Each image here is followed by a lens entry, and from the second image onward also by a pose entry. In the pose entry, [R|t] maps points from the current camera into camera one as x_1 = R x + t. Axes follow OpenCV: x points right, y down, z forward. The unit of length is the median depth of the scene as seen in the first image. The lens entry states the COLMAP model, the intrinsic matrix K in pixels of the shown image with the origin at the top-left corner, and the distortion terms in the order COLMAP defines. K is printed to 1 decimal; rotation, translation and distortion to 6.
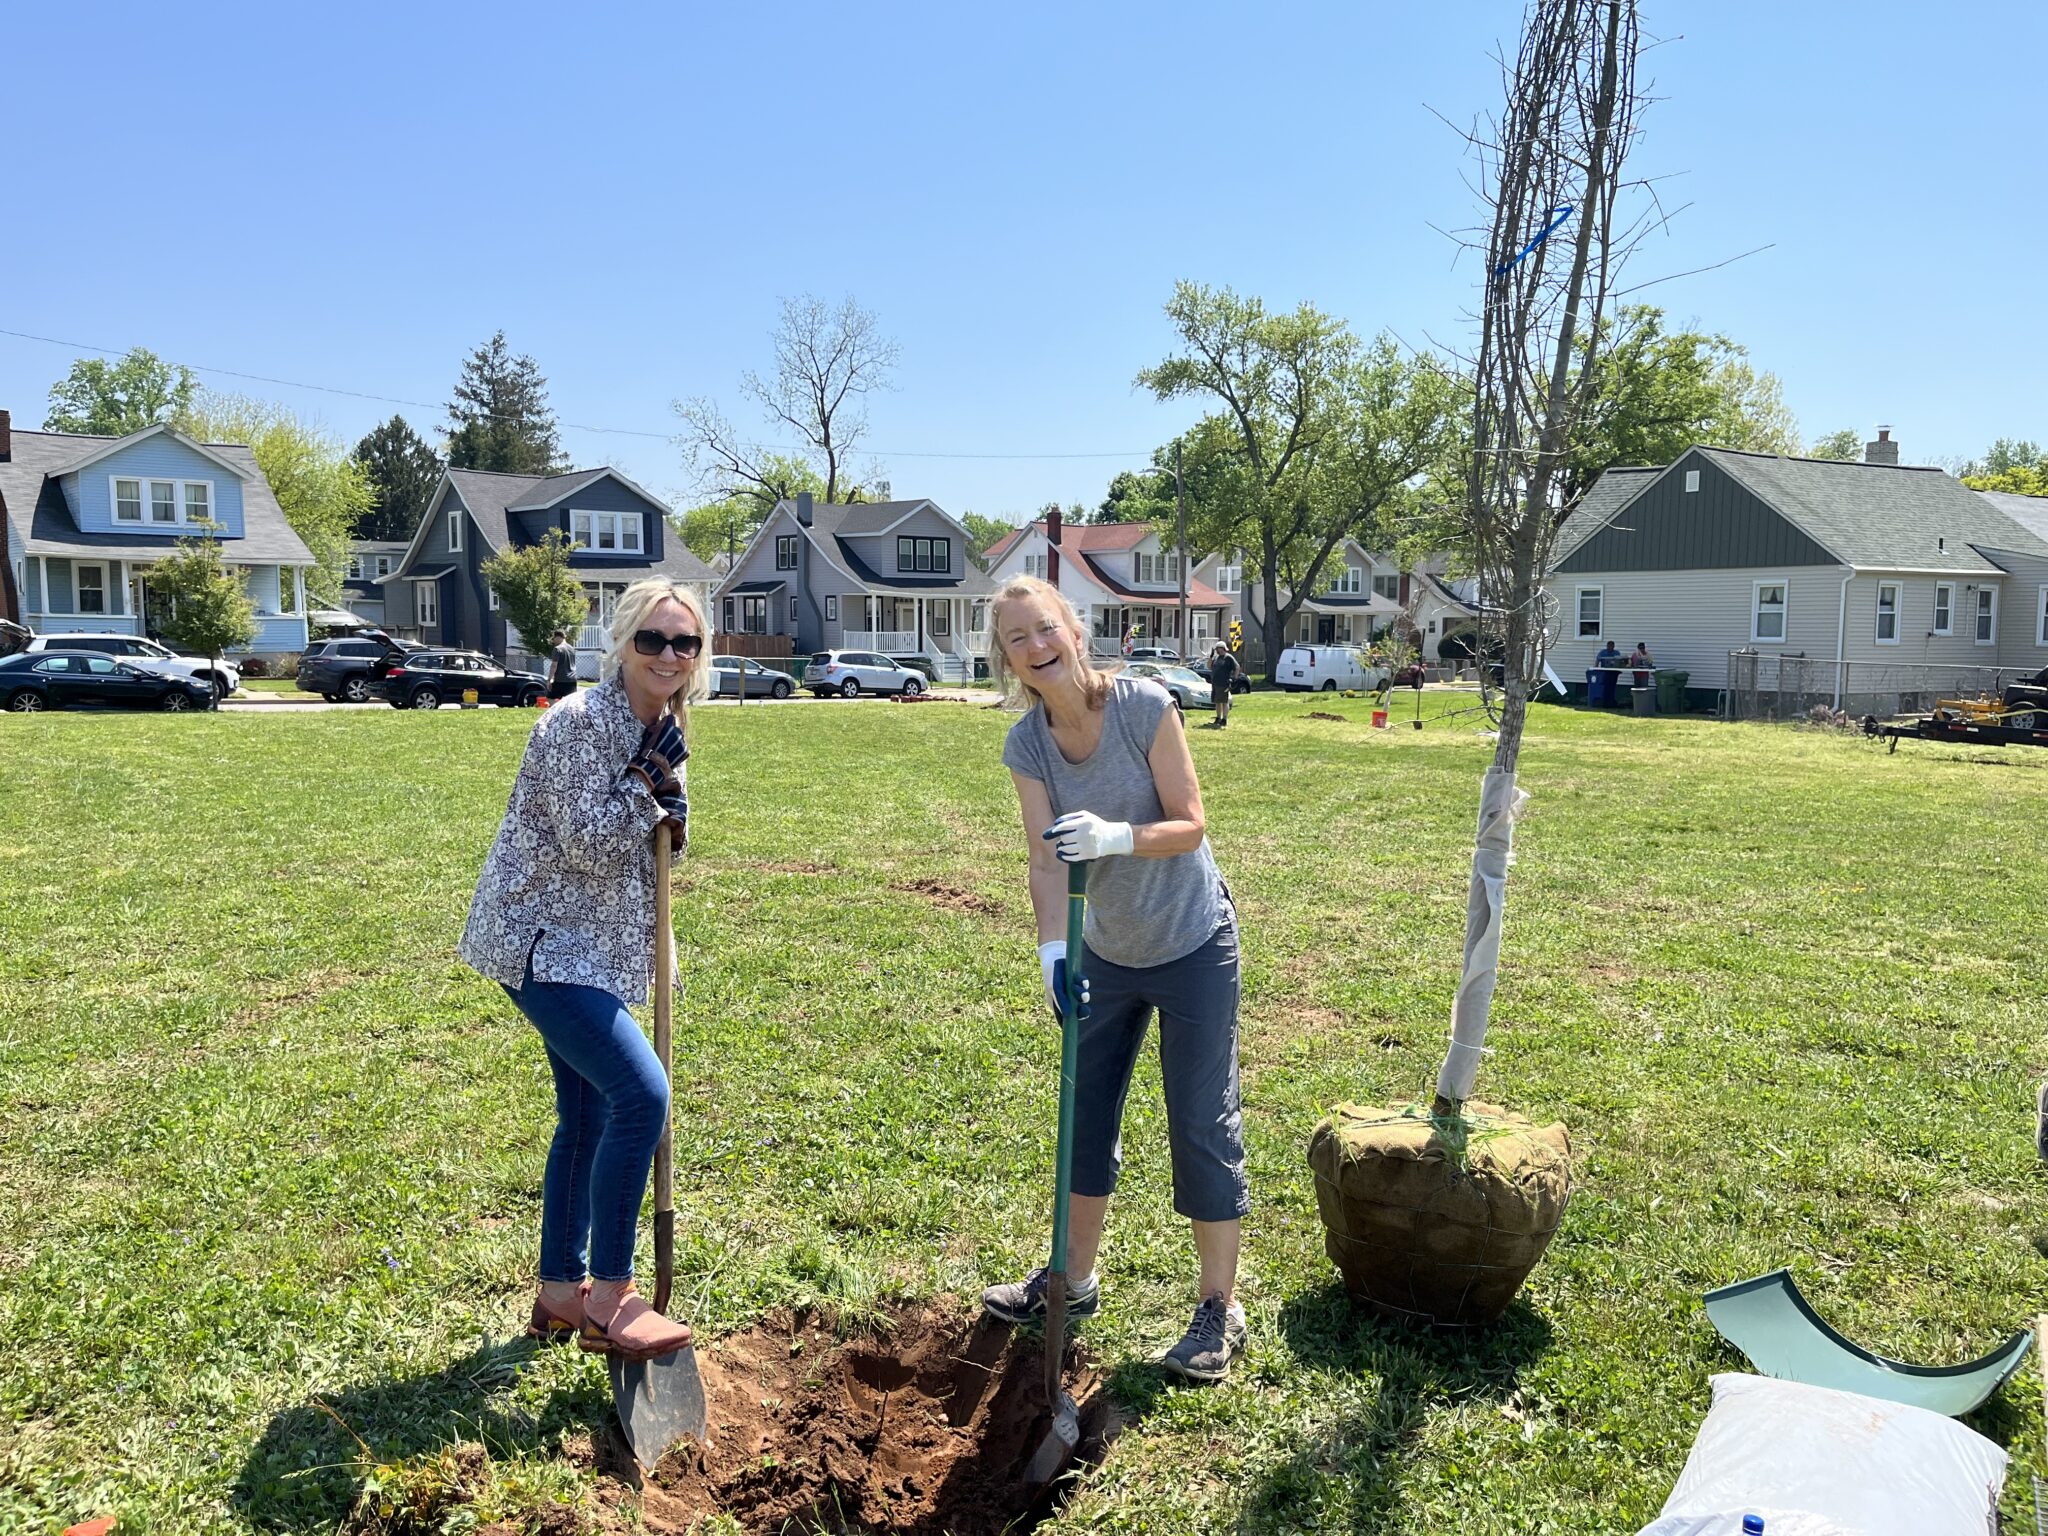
lens RADIAL K [[1554.7, 0, 1023.0], [0, 1554.7, 752.6], [0, 0, 1]] dist [0.064662, -0.106286]
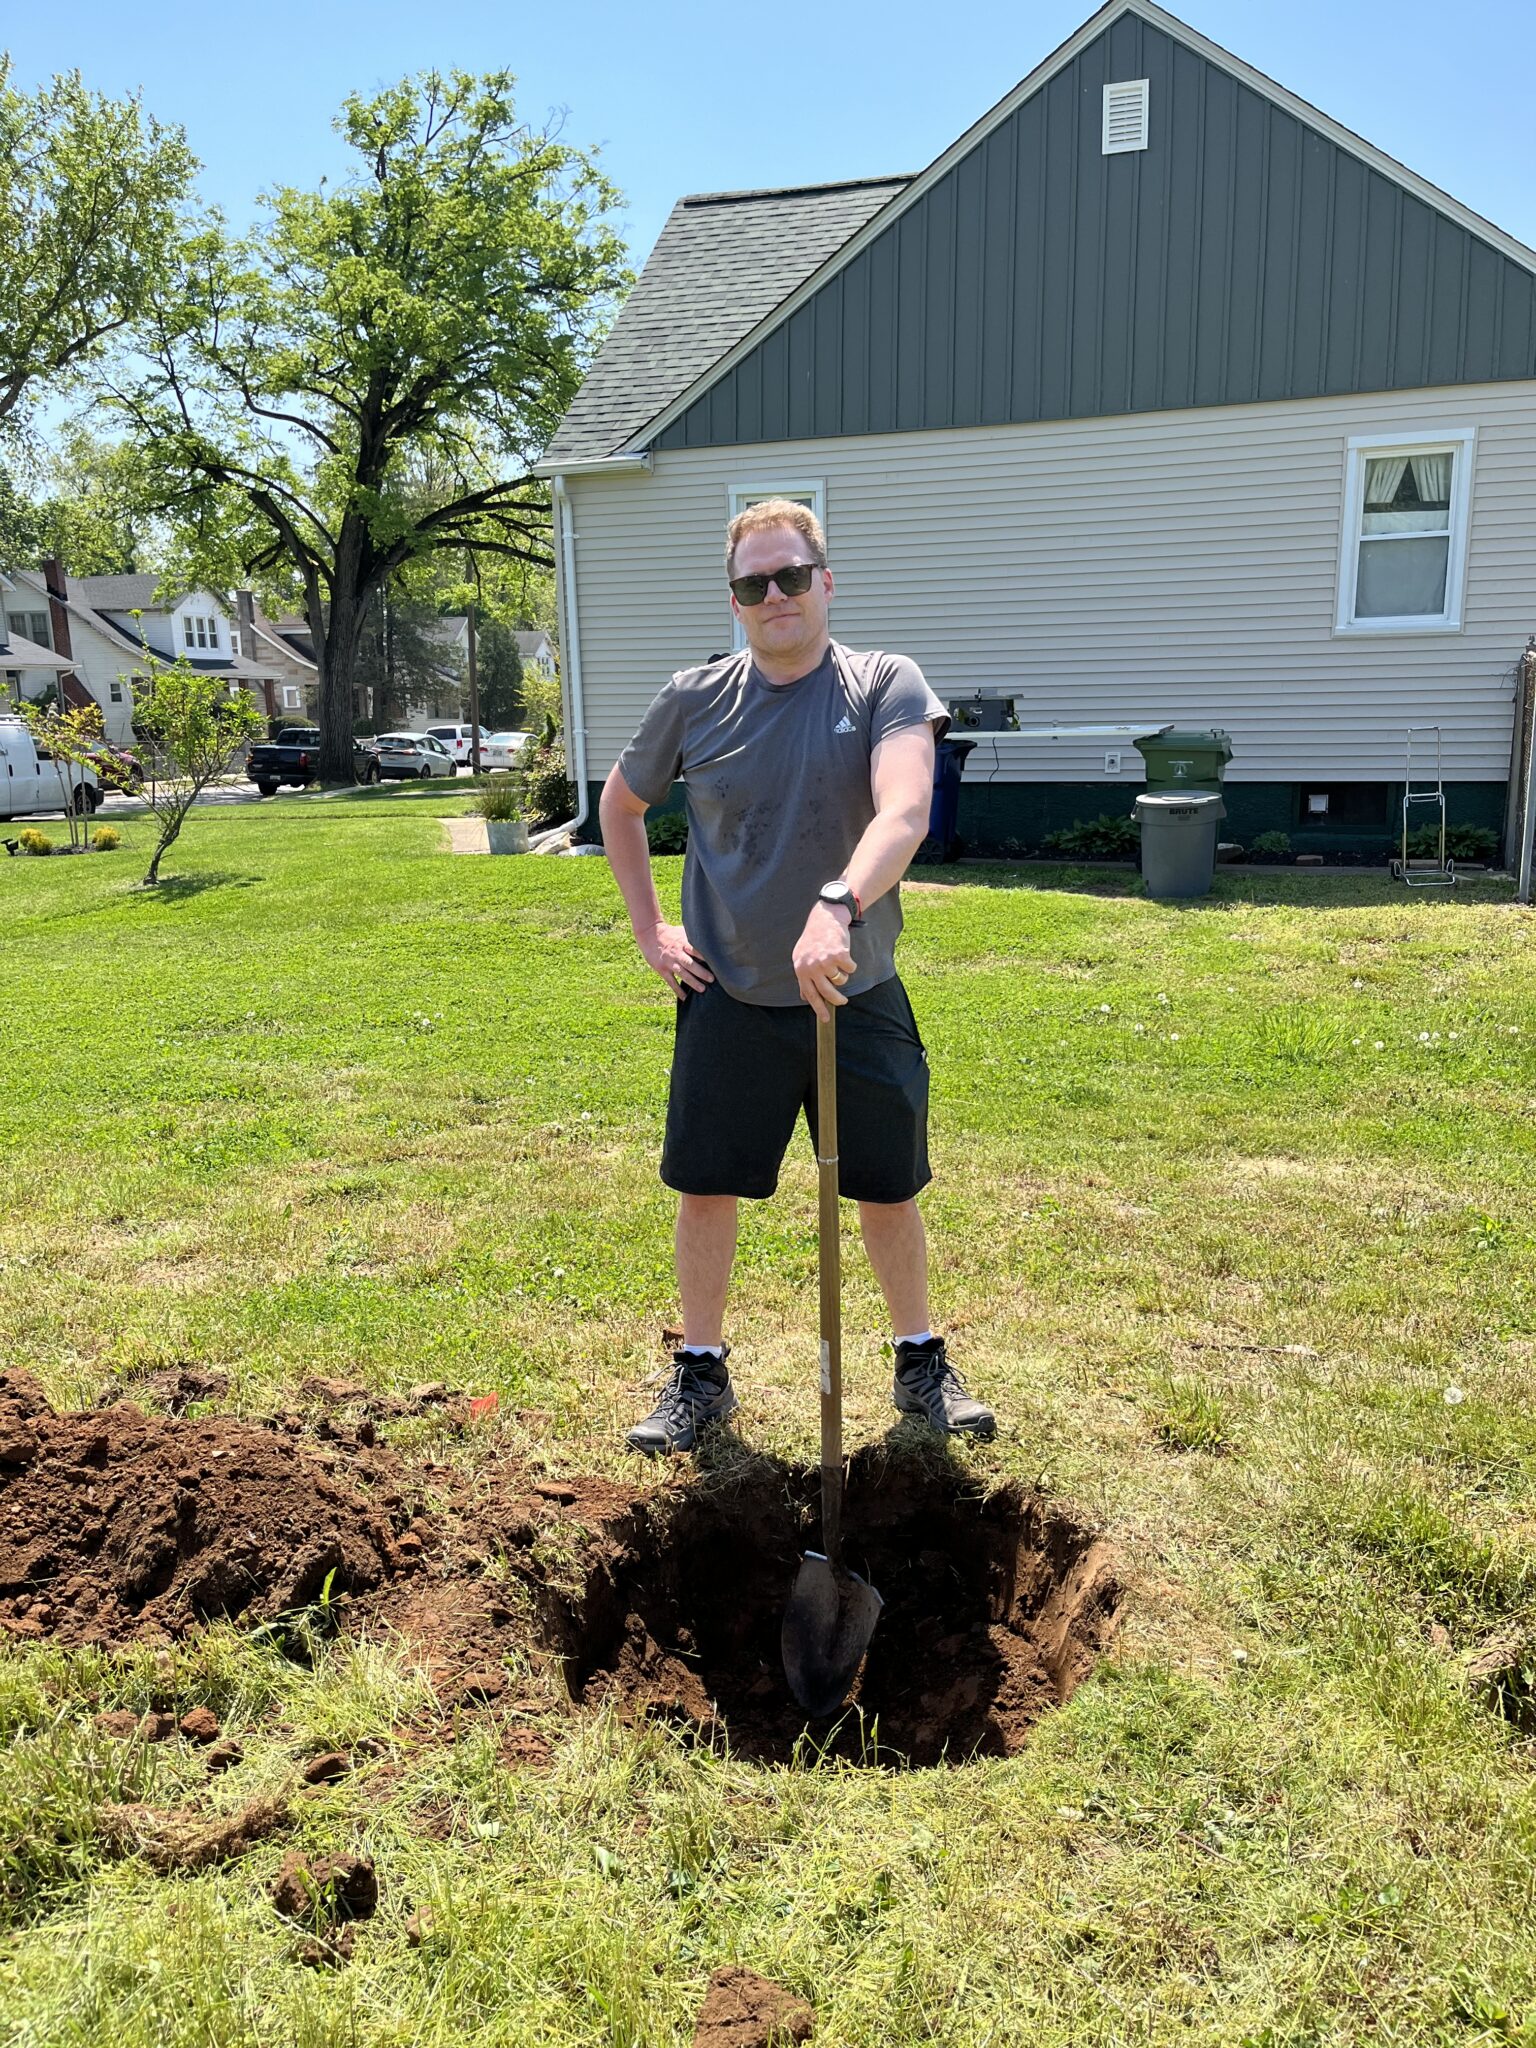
lens RADIAL K [[1554.7, 0, 768.0], [0, 1554.7, 1024.0], [0, 0, 1]] dist [0.064662, -0.106286]
pose [[0.783687, -0.151178, 0.602478, 0.085525], [0.078738, 0.986284, 0.145065, -0.025118], [-0.616145, -0.066248, 0.784841, 0.432142]]
